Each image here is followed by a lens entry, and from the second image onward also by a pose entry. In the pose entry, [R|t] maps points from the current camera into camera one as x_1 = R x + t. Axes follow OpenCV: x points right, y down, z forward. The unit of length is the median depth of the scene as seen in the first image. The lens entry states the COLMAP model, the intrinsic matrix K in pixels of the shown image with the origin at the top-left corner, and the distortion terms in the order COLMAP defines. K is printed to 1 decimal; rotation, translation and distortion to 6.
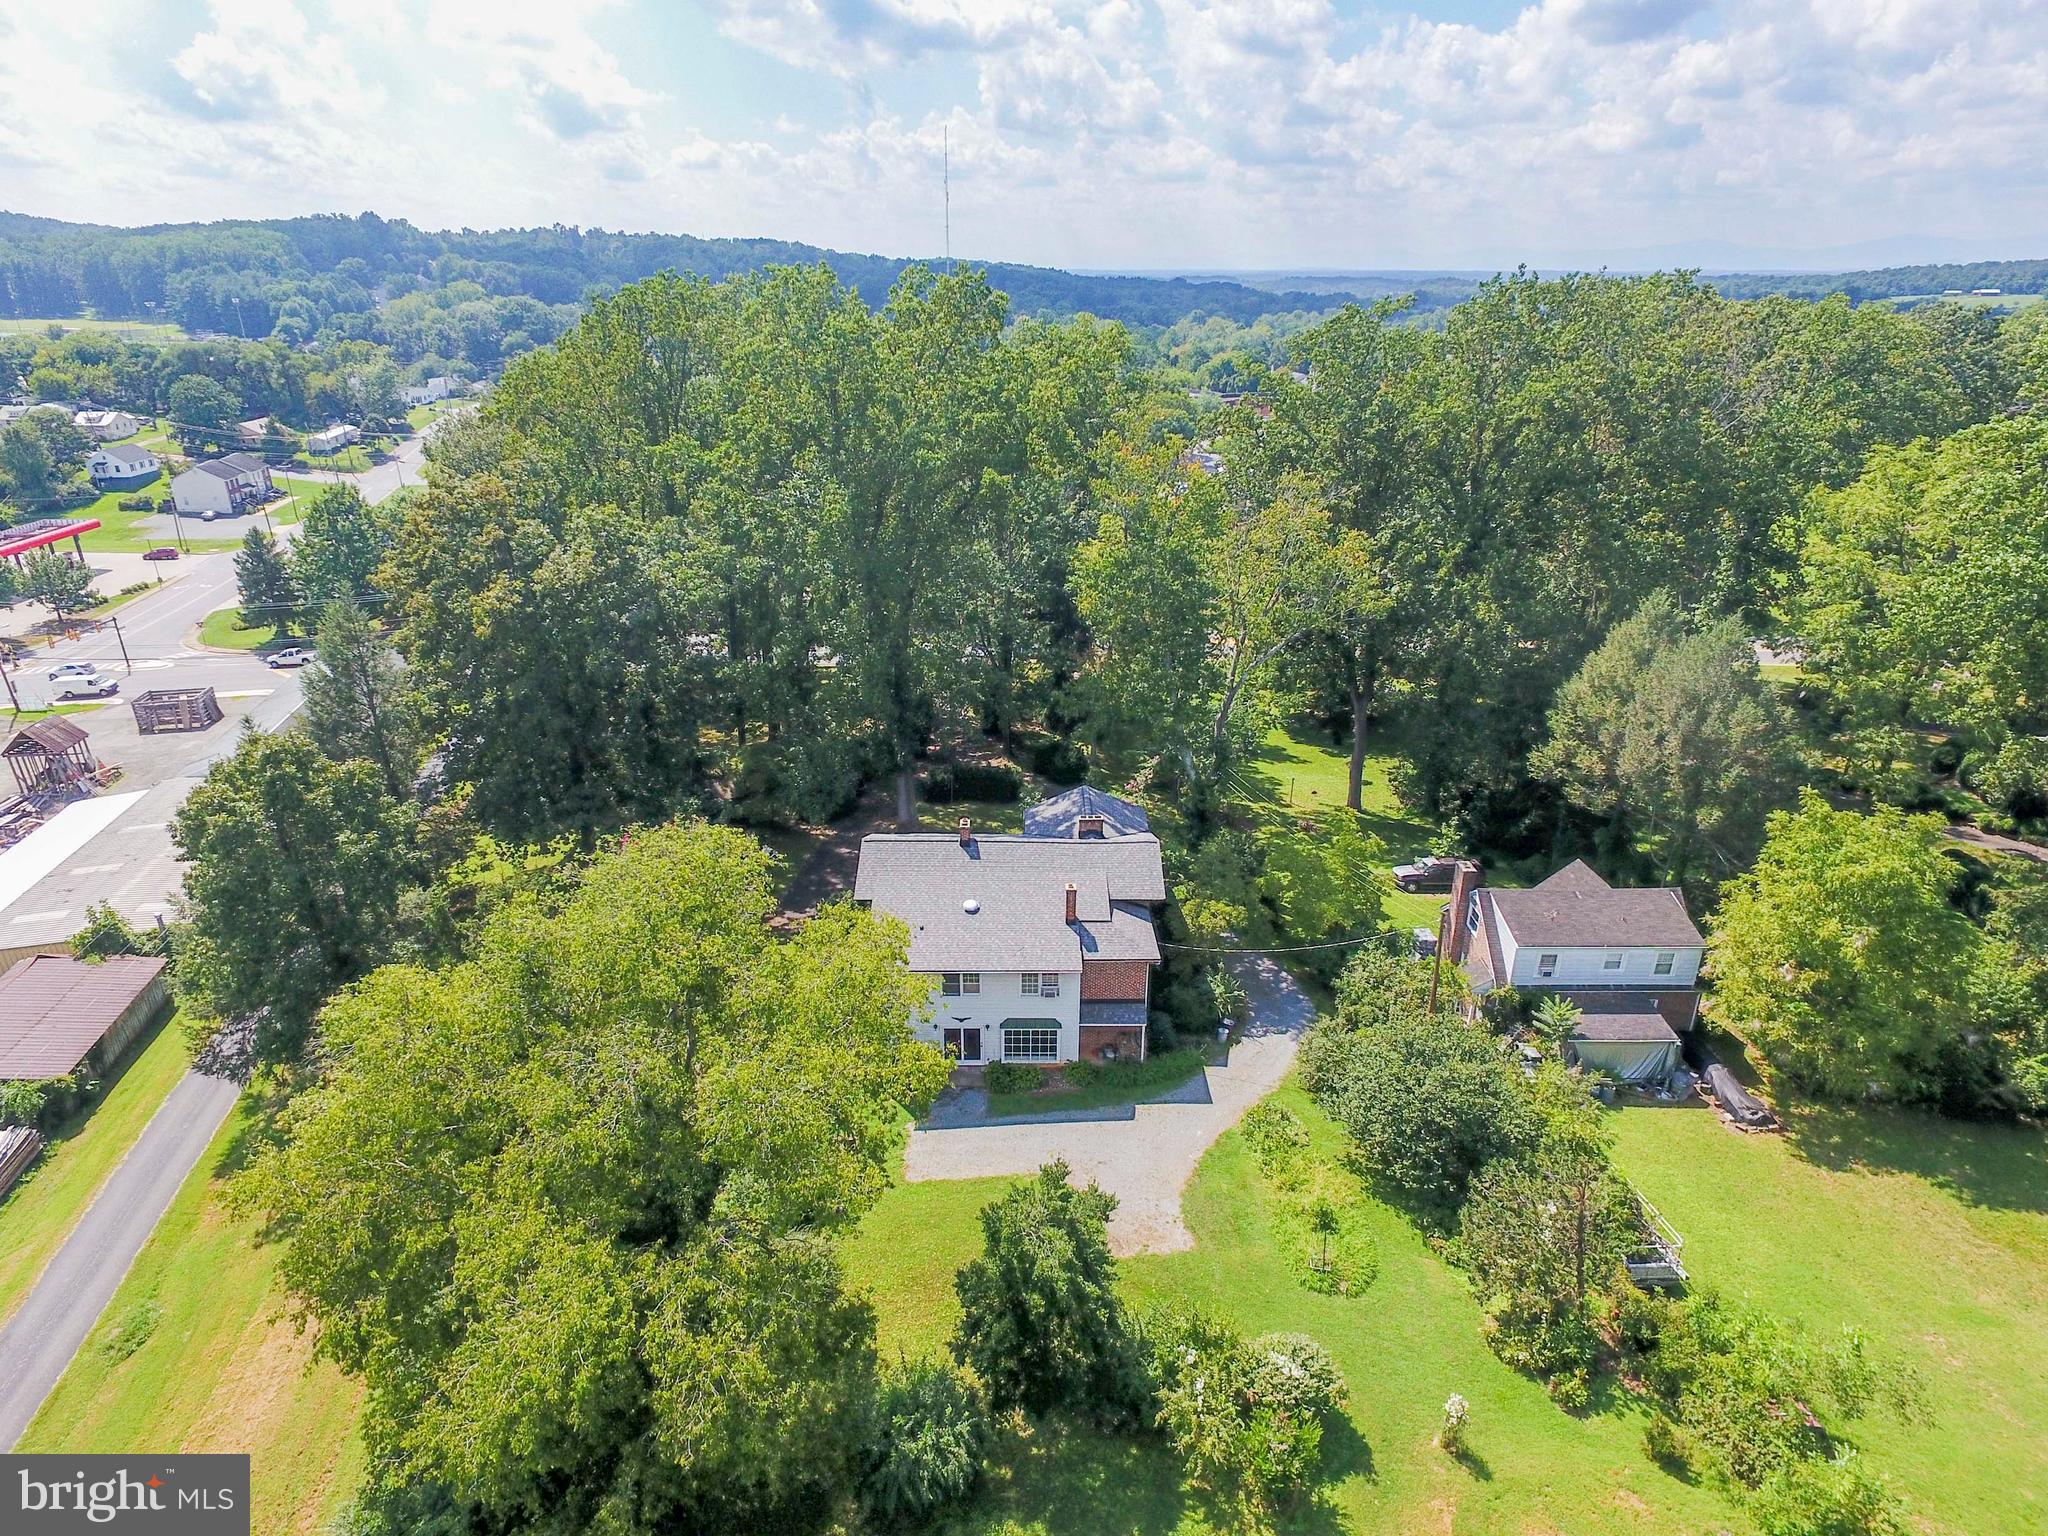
lens RADIAL K [[1185.7, 0, 1029.4], [0, 1185.7, 759.7], [0, 0, 1]] dist [0.012561, -0.000284]
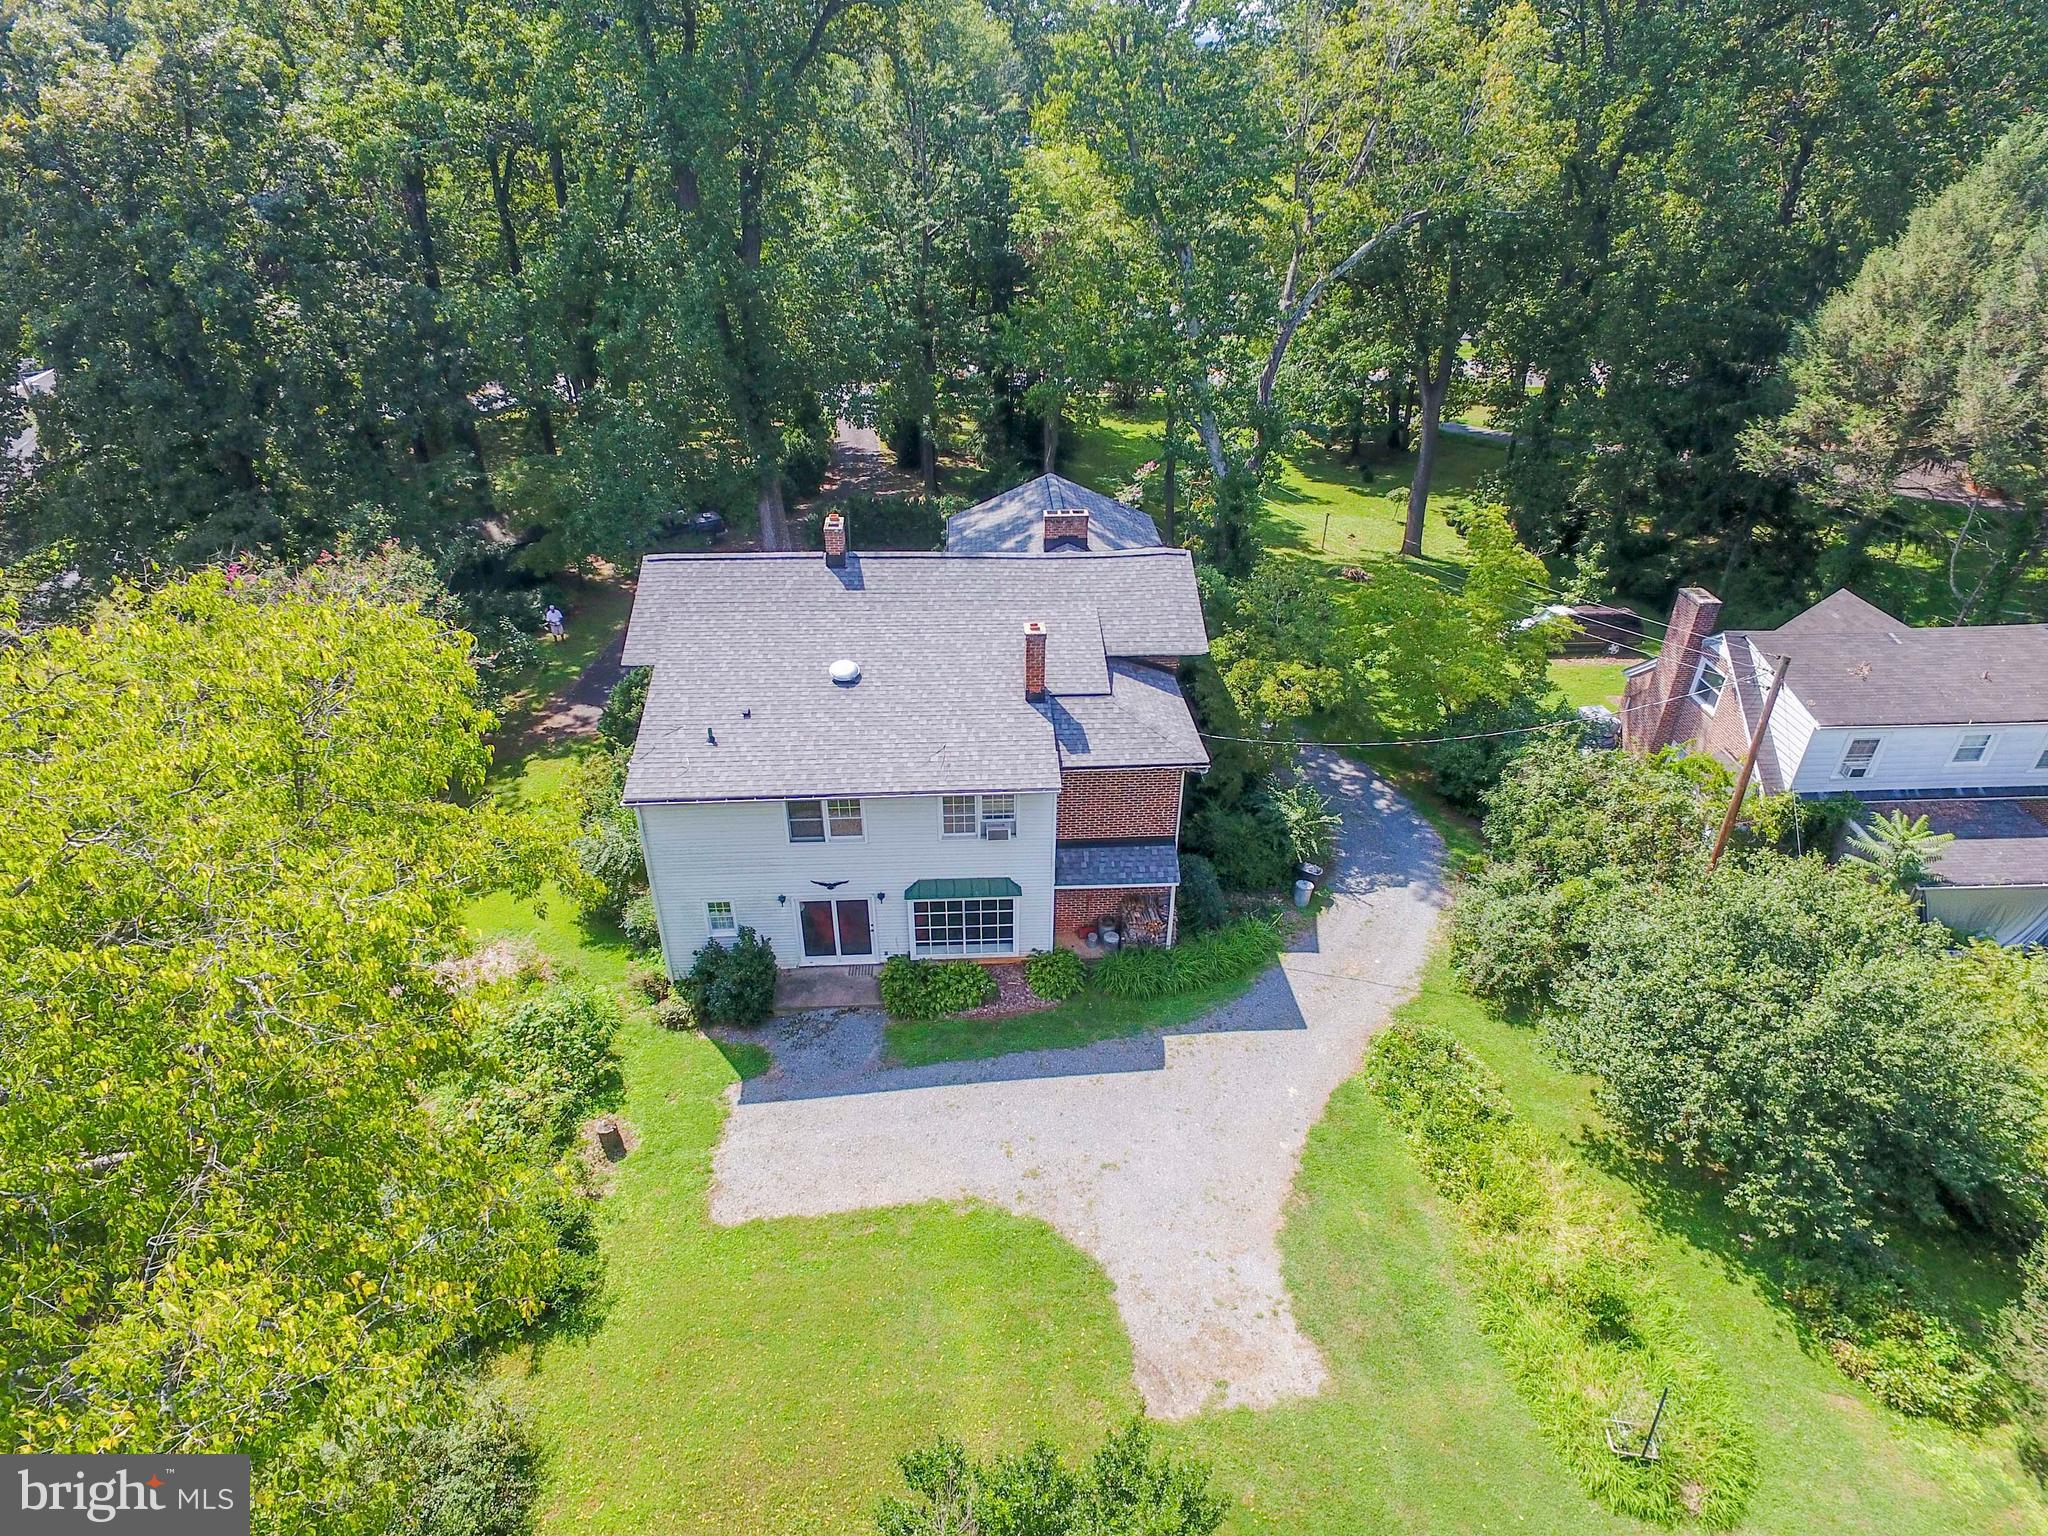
lens RADIAL K [[1185.7, 0, 1029.4], [0, 1185.7, 759.7], [0, 0, 1]] dist [0.012561, -0.000284]
pose [[0.998664, -0.022755, 0.046388, 0.007273], [0.015165, 0.987347, 0.157845, 0.080517], [-0.049393, -0.156931, 0.986374, 0.473227]]
